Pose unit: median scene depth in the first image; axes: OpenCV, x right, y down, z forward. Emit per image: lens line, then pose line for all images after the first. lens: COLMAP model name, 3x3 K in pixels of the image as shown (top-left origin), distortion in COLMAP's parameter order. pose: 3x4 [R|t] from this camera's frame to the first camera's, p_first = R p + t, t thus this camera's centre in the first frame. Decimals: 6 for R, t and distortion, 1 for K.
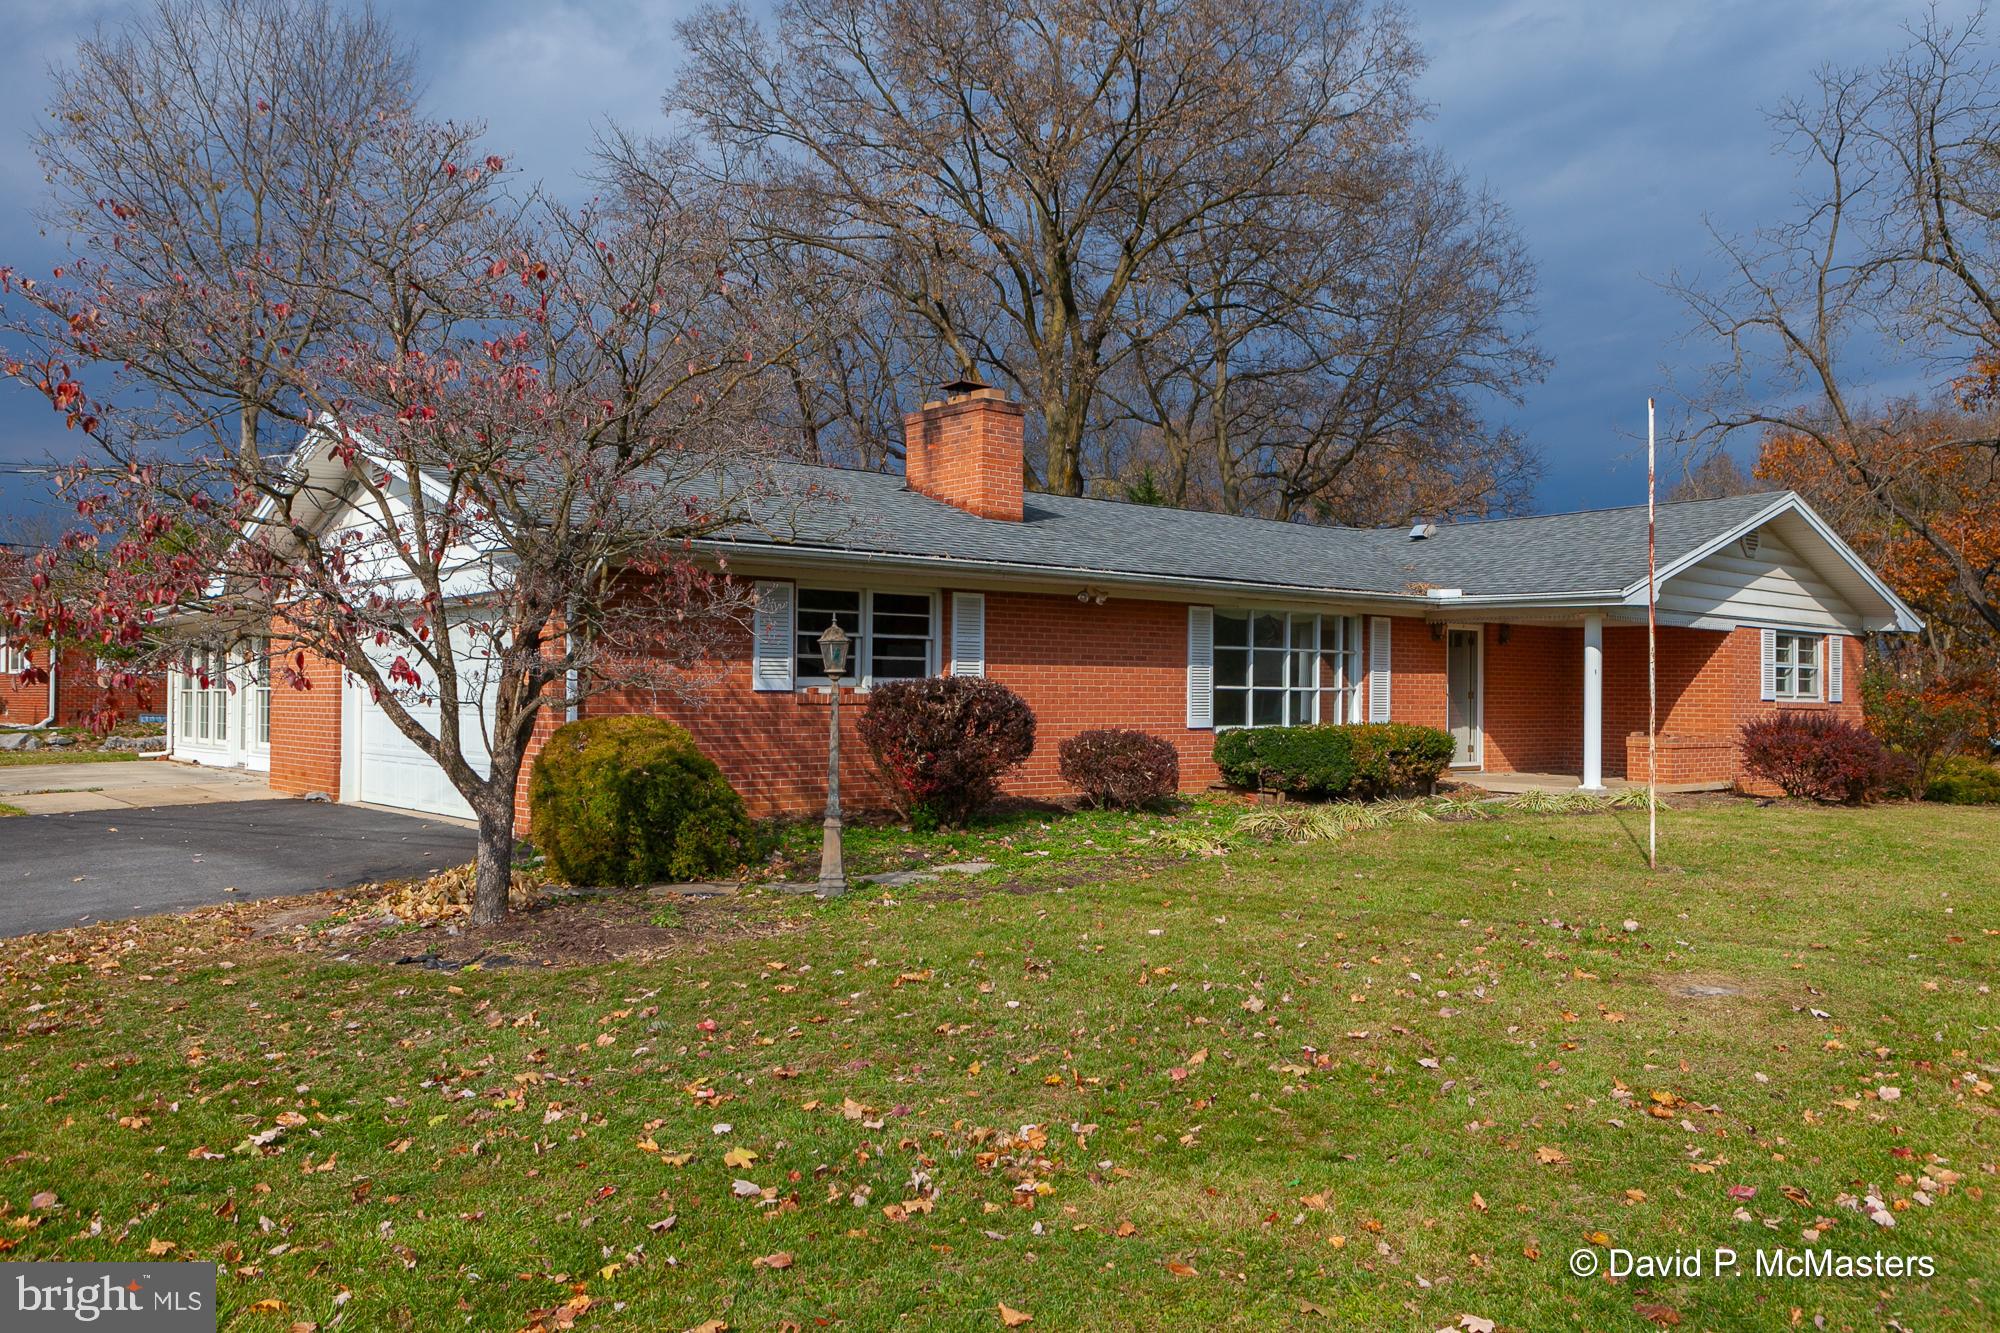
lens RADIAL K [[1587.4, 0, 1034.2], [0, 1587.4, 665.2], [0, 0, 1]] dist [-0.000240, 0.000775]
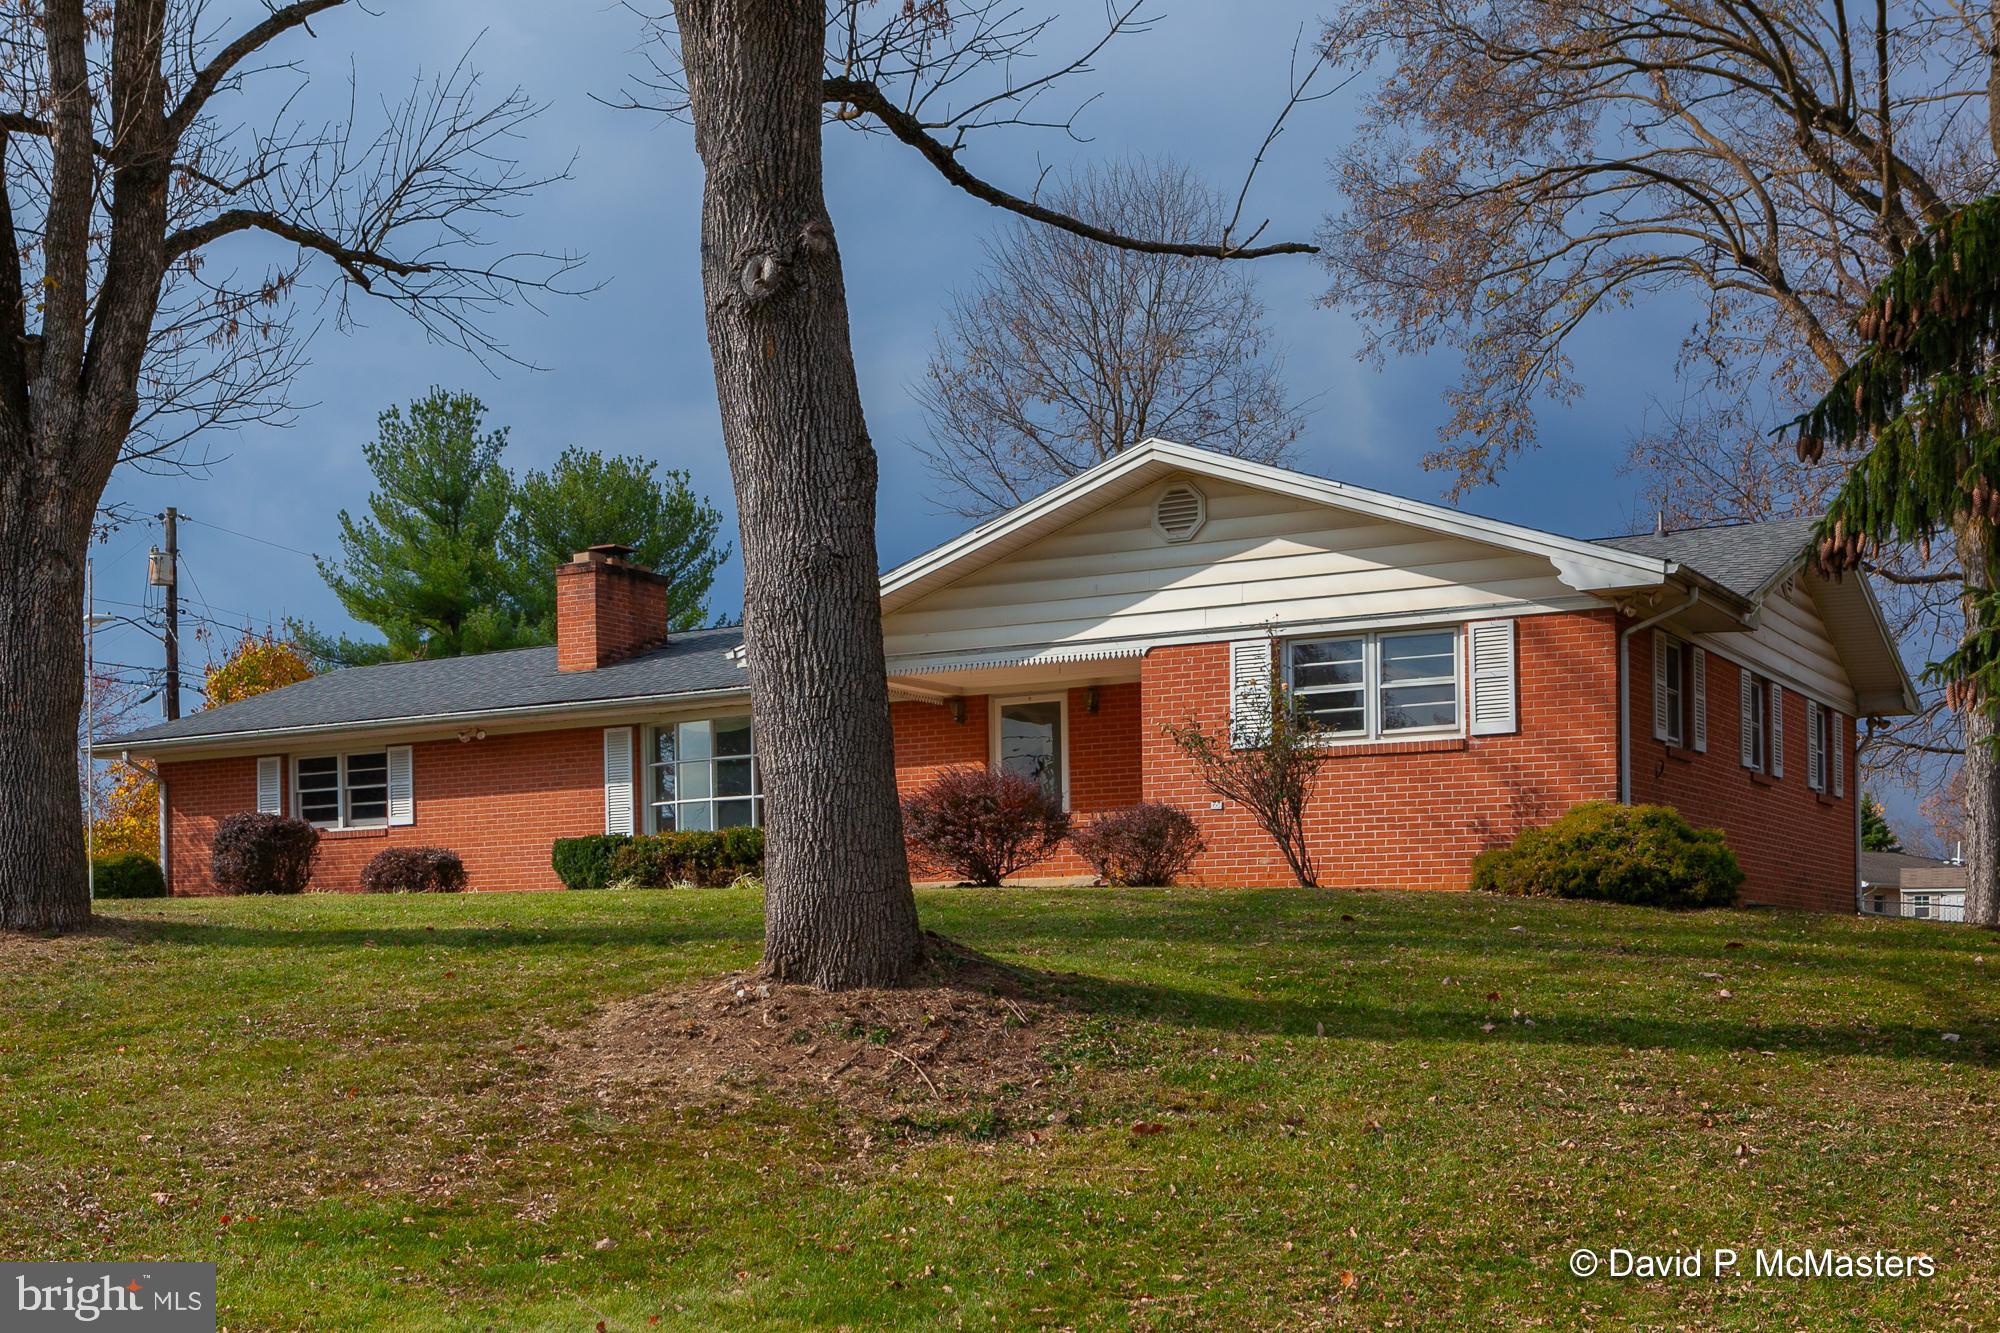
lens RADIAL K [[2527.7, 0, 995.6], [0, 2527.7, 989.0], [0, 0, 1]] dist [-0.030674, 0.037503]
pose [[0.319654, -0.015630, -0.947406, 1.674657], [0.035382, 0.999363, -0.004549, 0.144399], [0.946874, -0.032067, 0.320003, 0.670259]]
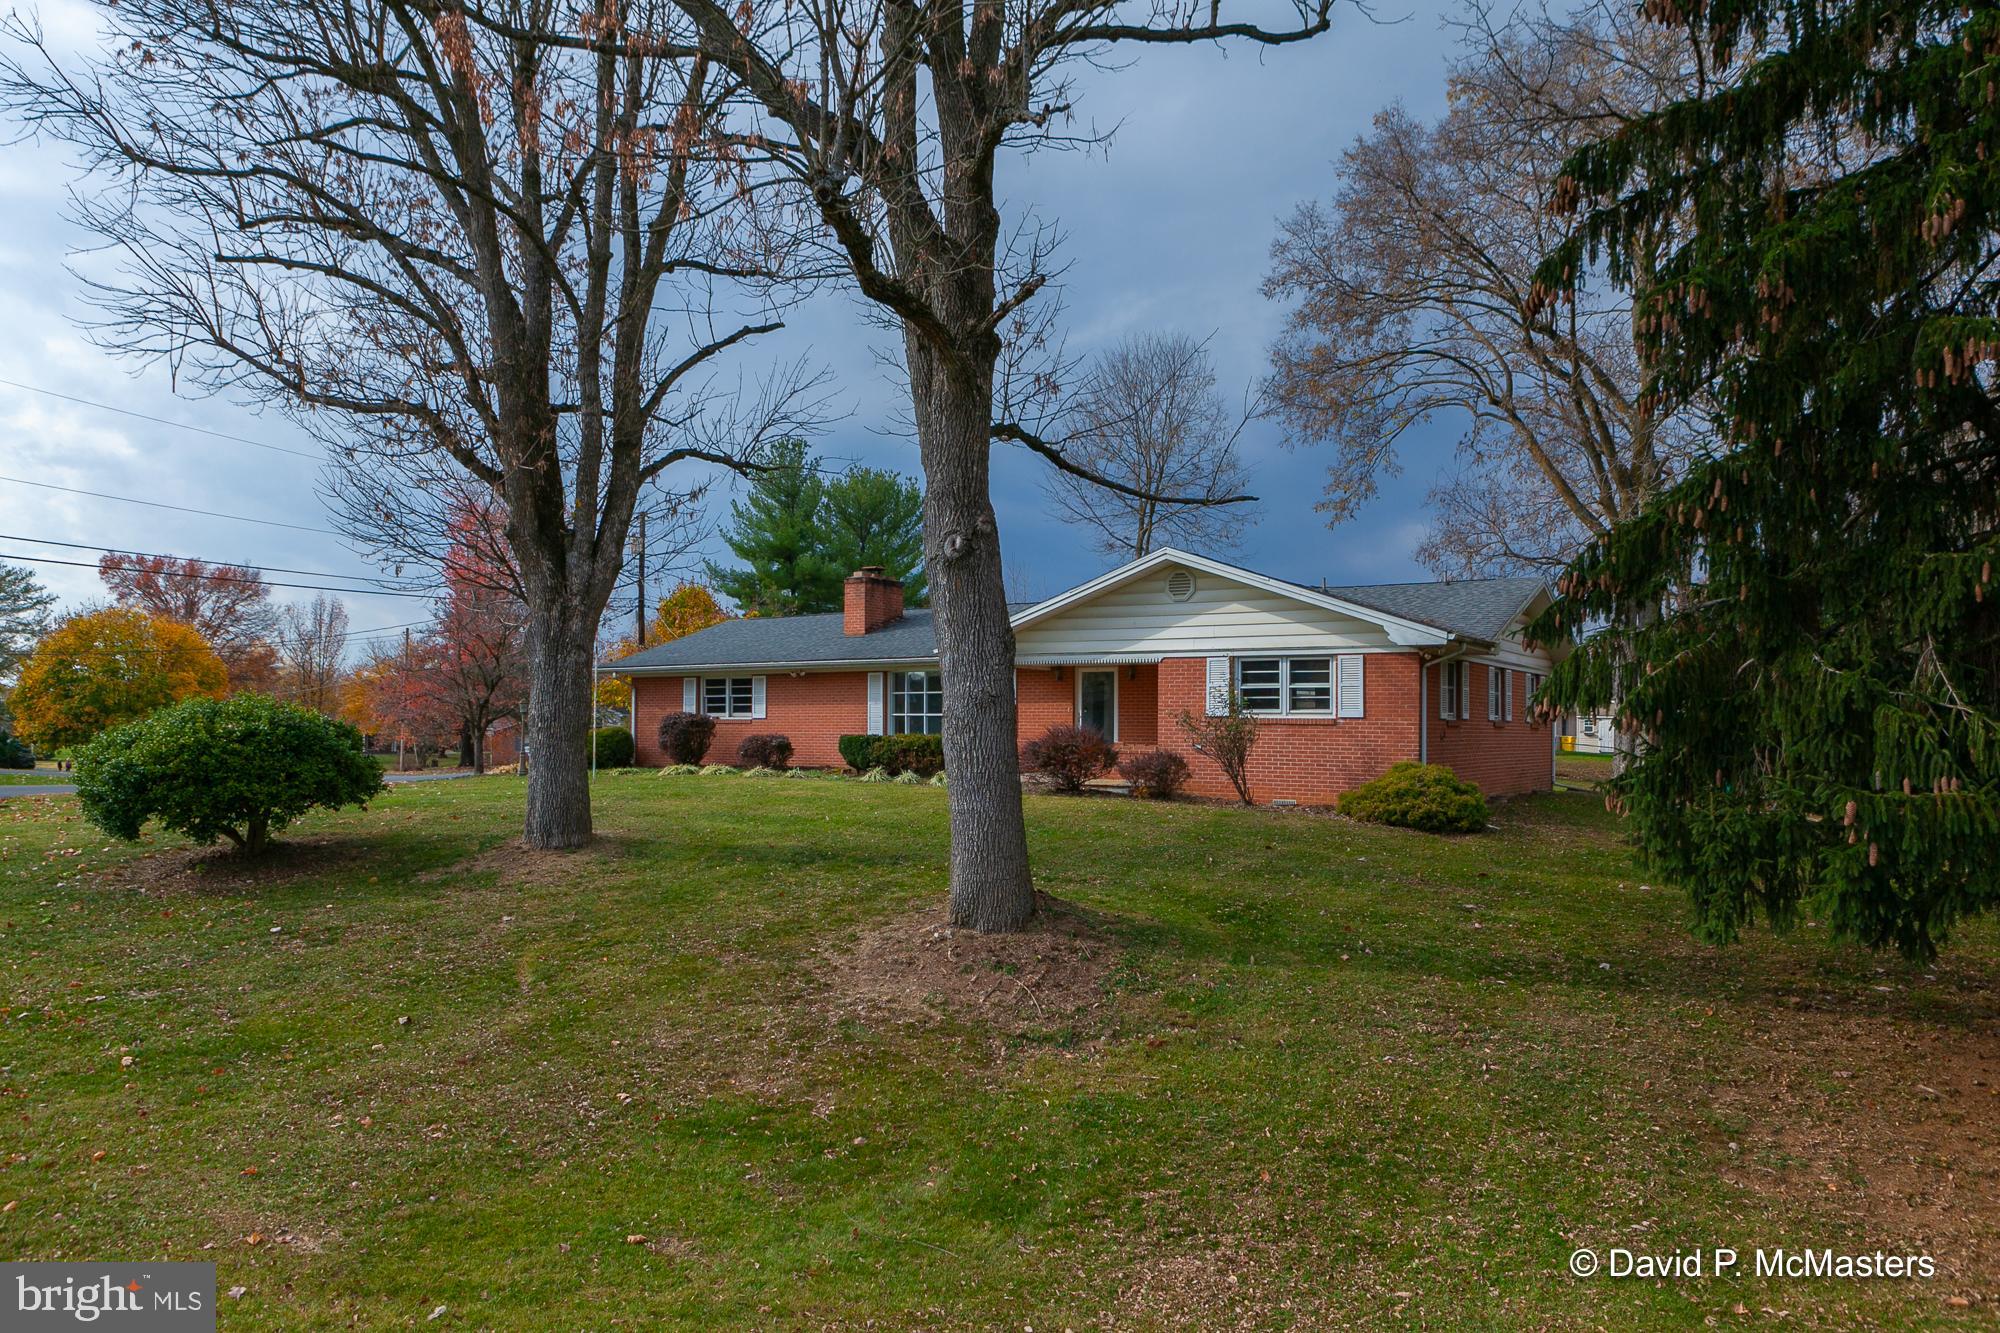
lens RADIAL K [[1364.0, 0, 1003.7], [0, 1364.0, 706.8], [0, 0, 1]] dist [-0.049791, 0.036733]
pose [[0.268347, -0.021903, -0.963073, 1.670770], [0.016420, 0.999700, -0.018161, 0.036147], [0.963182, -0.010941, 0.268626, 0.674997]]
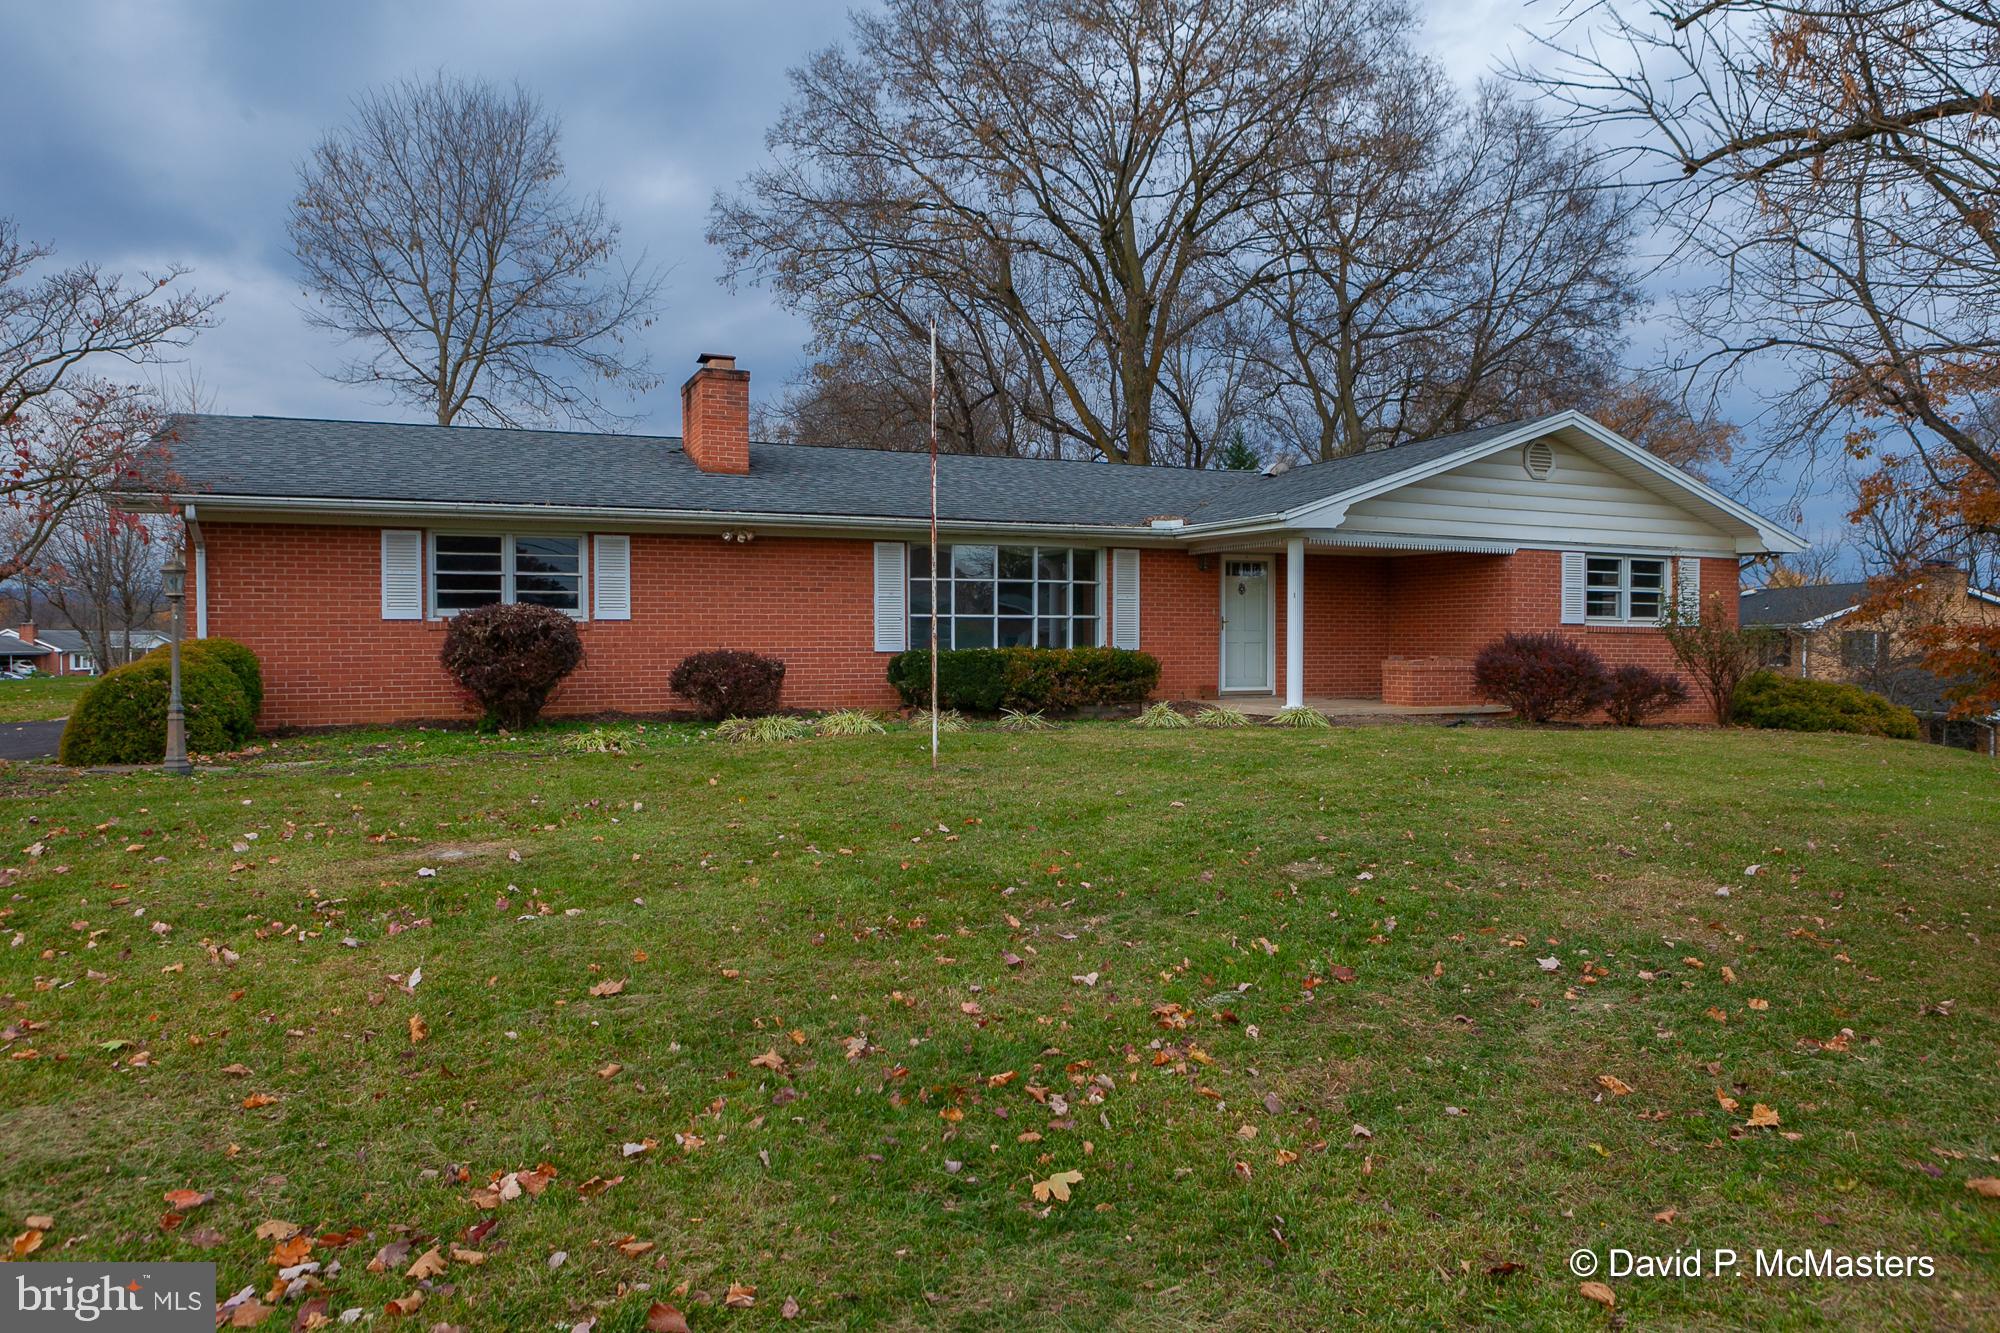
lens RADIAL K [[1364.0, 0, 1003.7], [0, 1364.0, 706.8], [0, 0, 1]] dist [-0.049791, 0.036733]
pose [[0.952537, 0.003772, -0.304399, 0.452851], [0.014719, 0.998183, 0.058428, 0.022438], [0.304066, -0.060135, 0.950751, 0.105783]]
